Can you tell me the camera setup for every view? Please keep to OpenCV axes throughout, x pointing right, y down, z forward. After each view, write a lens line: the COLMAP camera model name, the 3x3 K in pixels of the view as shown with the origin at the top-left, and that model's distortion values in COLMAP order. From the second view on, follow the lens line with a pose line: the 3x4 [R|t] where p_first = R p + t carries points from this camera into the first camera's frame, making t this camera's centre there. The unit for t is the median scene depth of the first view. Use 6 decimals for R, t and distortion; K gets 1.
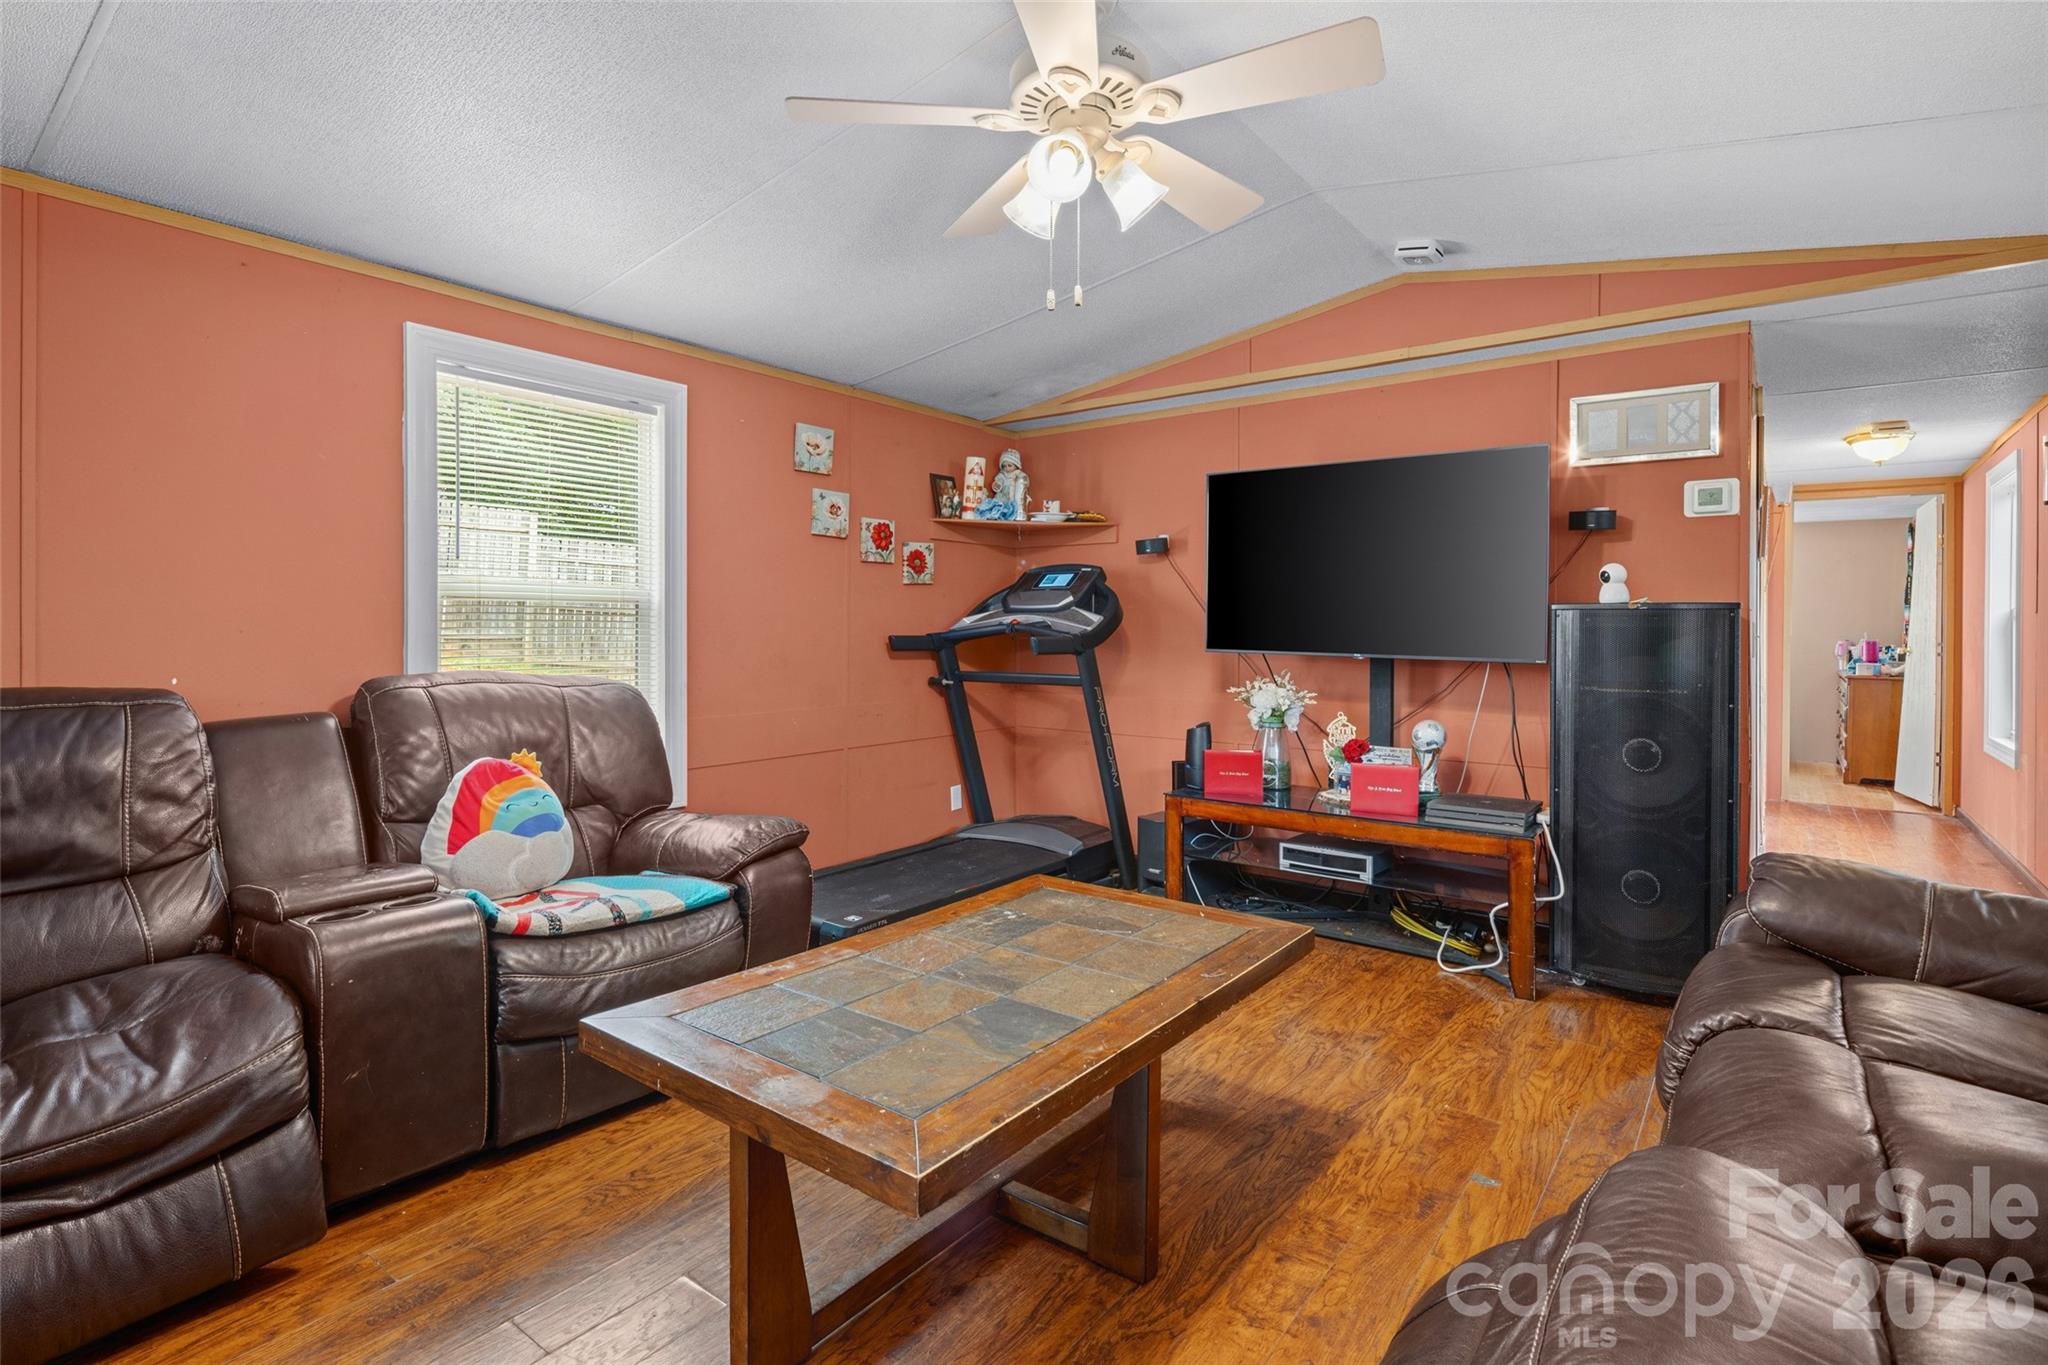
lens RADIAL K [[996.1, 0, 1031.8], [0, 996.1, 628.9], [0, 0, 1]] dist [0.002685, -0.003321]
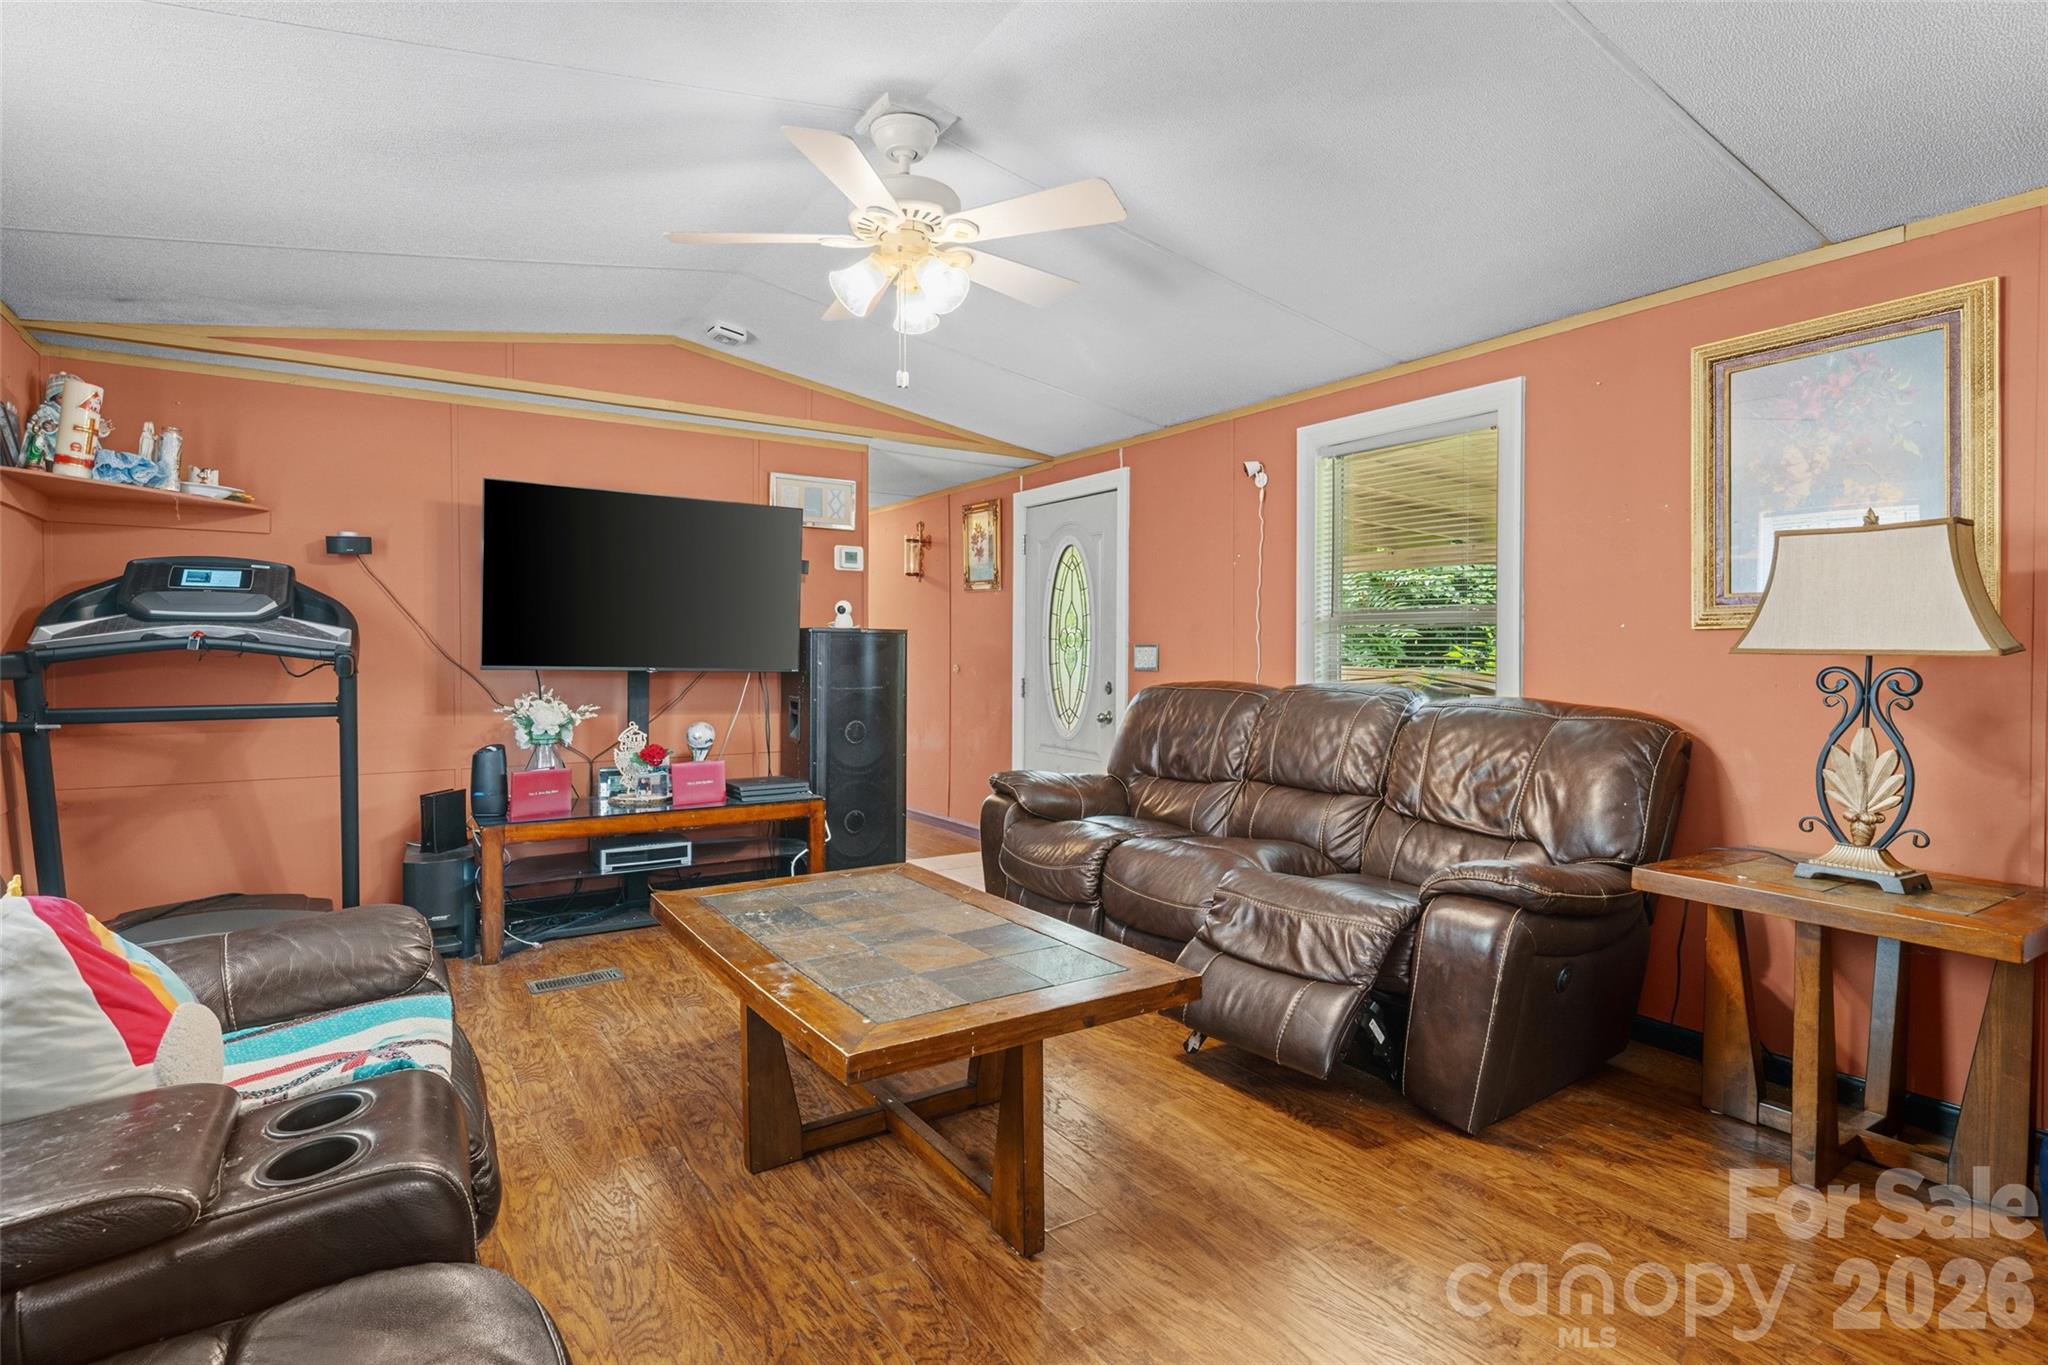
lens RADIAL K [[996.1, 0, 1012.0], [0, 996.1, 667.3], [0, 0, 1]] dist [0.002685, -0.003321]
pose [[0.340262, -0.018540, 0.940148, -0.528905], [-0.003168, 0.999777, 0.020863, -0.000247], [-0.940325, -0.010077, 0.340128, 0.218067]]
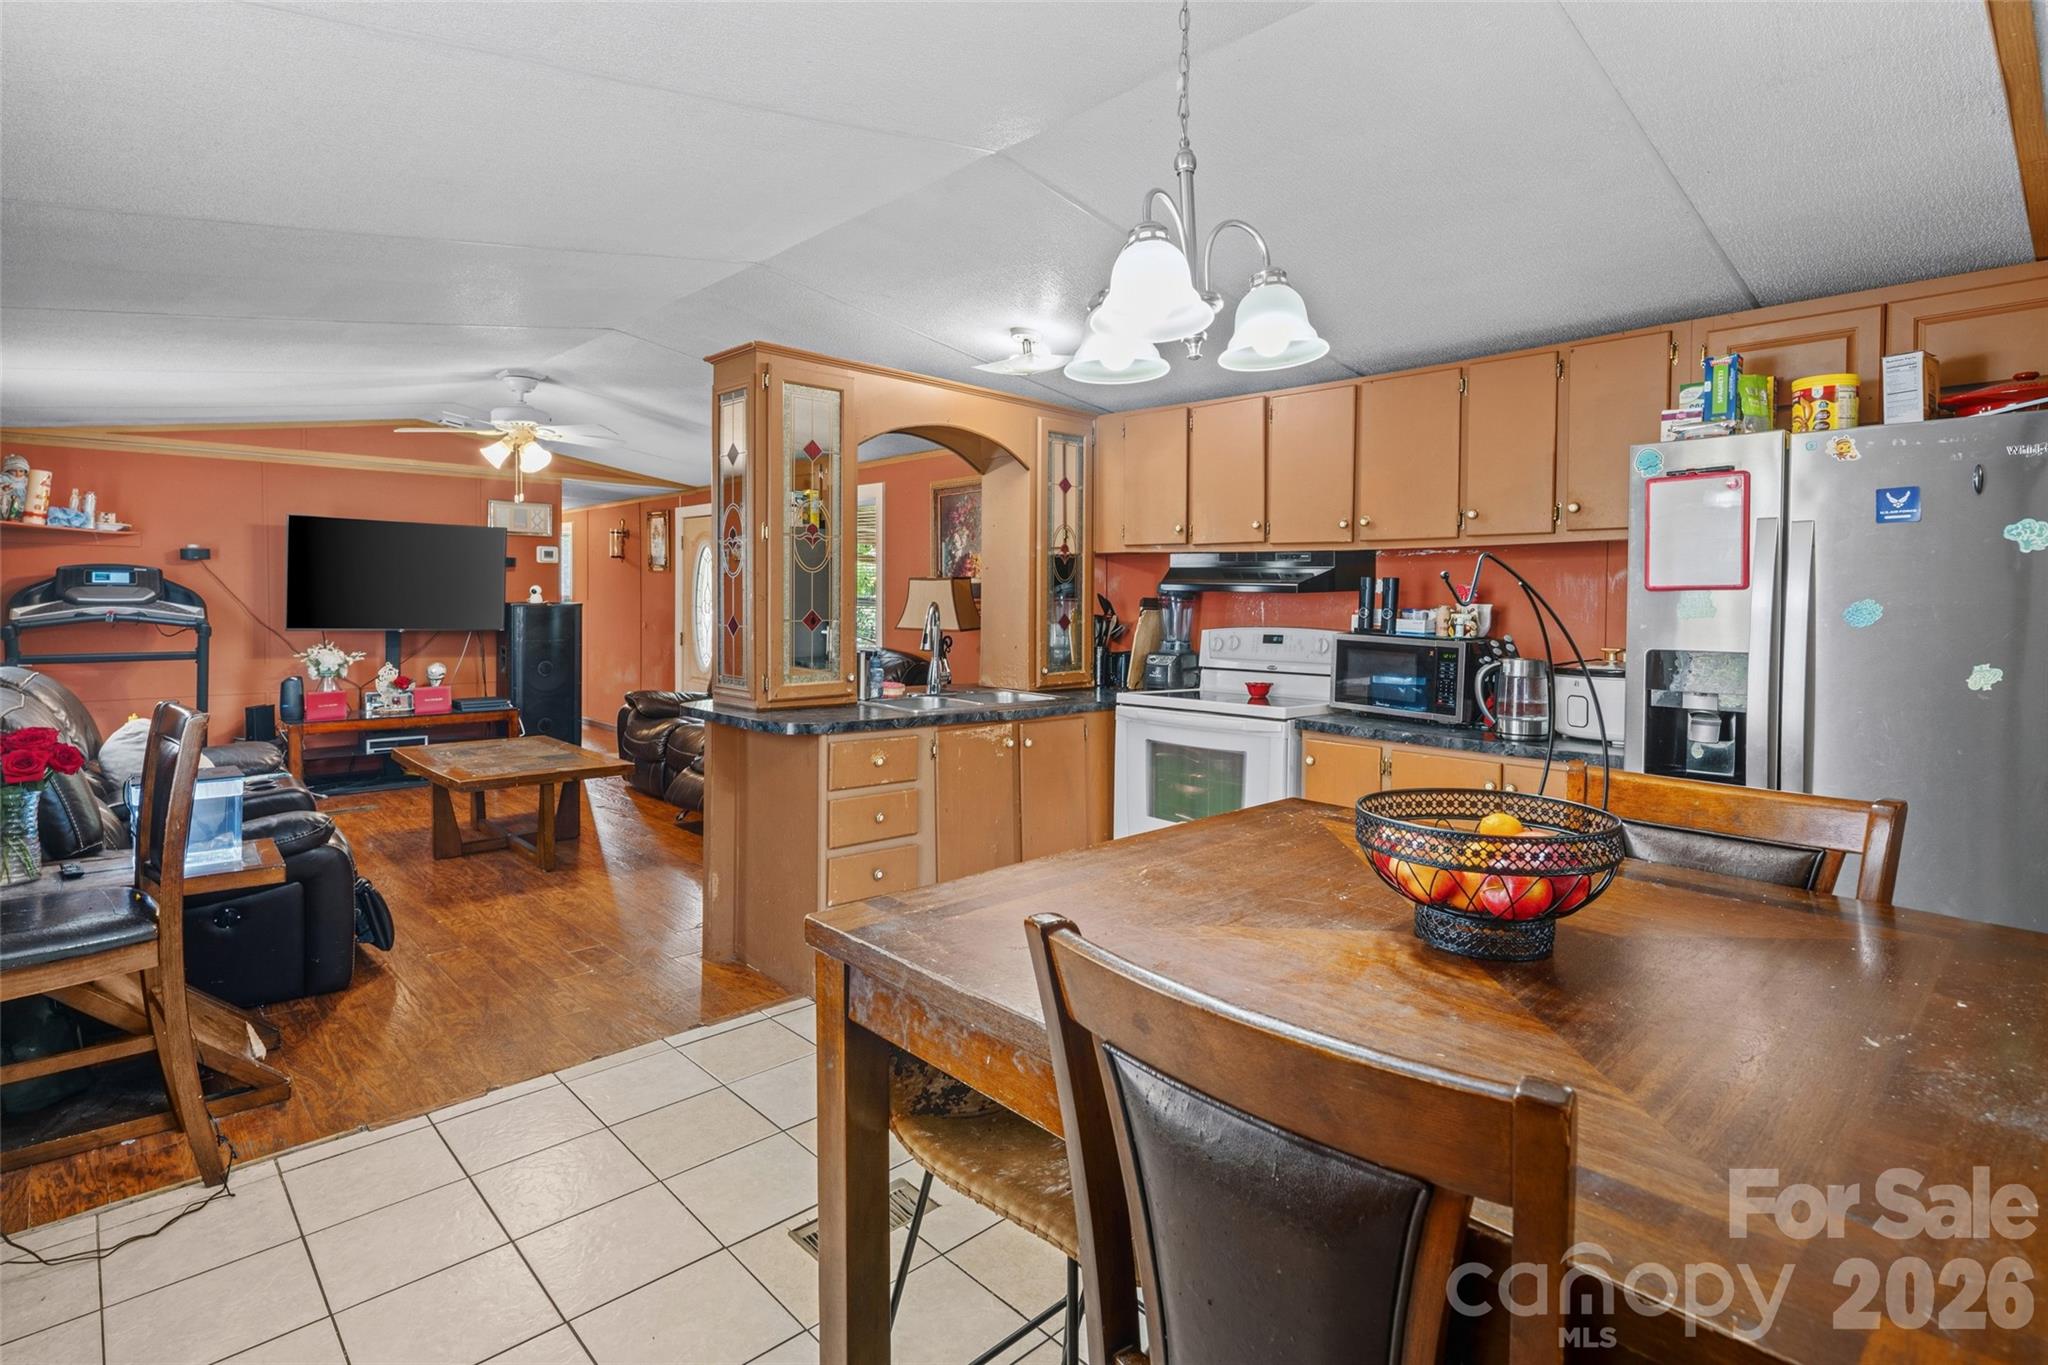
lens RADIAL K [[996.1, 0, 1016.8], [0, 996.1, 619.2], [0, 0, 1]] dist [0.002685, -0.003321]
pose [[0.167805, -0.025966, 0.985478, -1.137312], [-0.011231, 0.999538, 0.028248, -0.050476], [-0.985756, -0.015808, 0.167436, -0.356972]]
